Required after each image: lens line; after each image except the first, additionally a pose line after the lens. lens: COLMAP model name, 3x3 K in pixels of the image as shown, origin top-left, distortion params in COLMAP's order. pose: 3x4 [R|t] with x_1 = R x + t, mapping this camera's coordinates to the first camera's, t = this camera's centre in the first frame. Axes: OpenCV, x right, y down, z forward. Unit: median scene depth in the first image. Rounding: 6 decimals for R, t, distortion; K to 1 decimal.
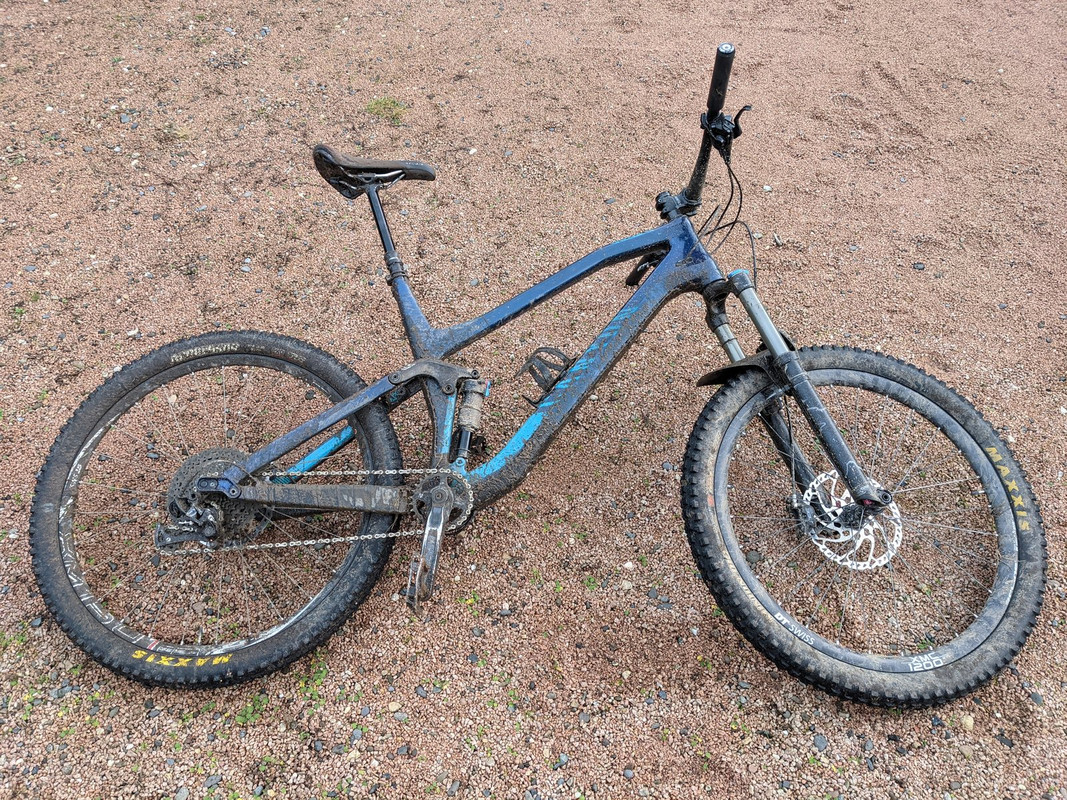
lens RADIAL K [[833.9, 0, 536.4], [0, 833.9, 395.4], [0, 0, 1]] dist [0.028194, -0.046855]
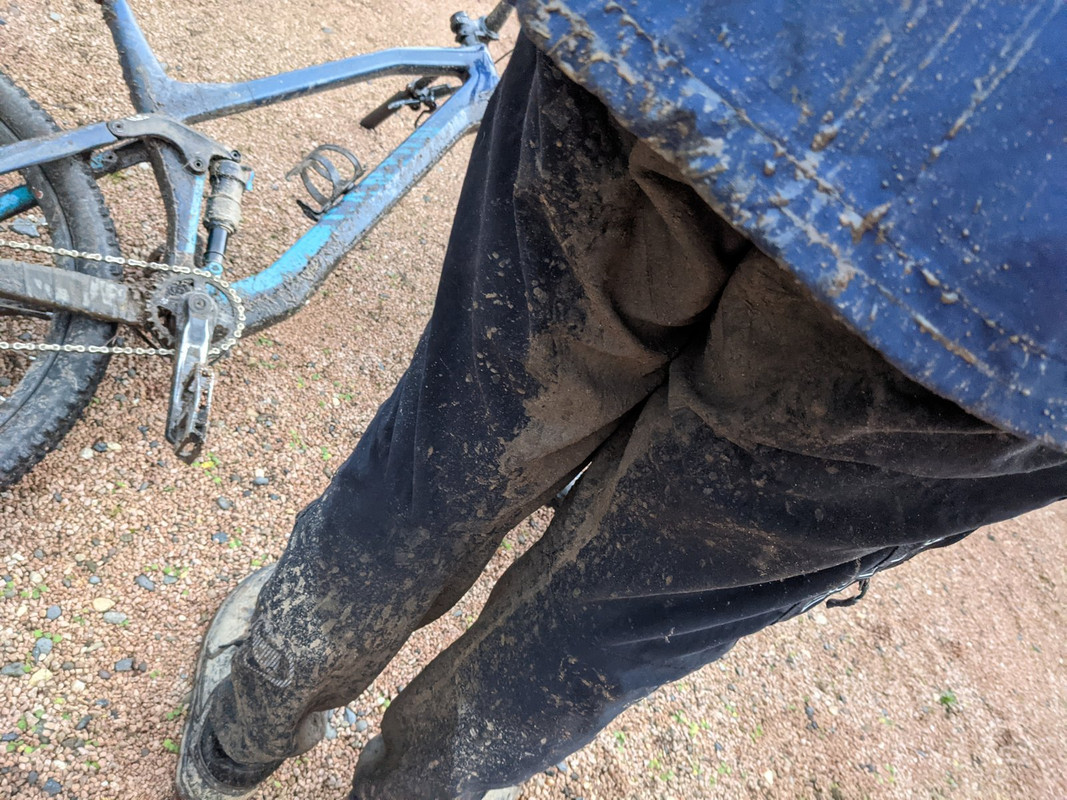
lens RADIAL K [[833.9, 0, 536.9], [0, 833.9, 409.9], [0, 0, 1]] dist [0.028194, -0.046855]
pose [[0.830742, 0.093460, 0.548755, -0.251353], [-0.121922, 0.992418, 0.015553, 0.159949], [-0.543141, -0.079826, 0.835838, 0.260318]]
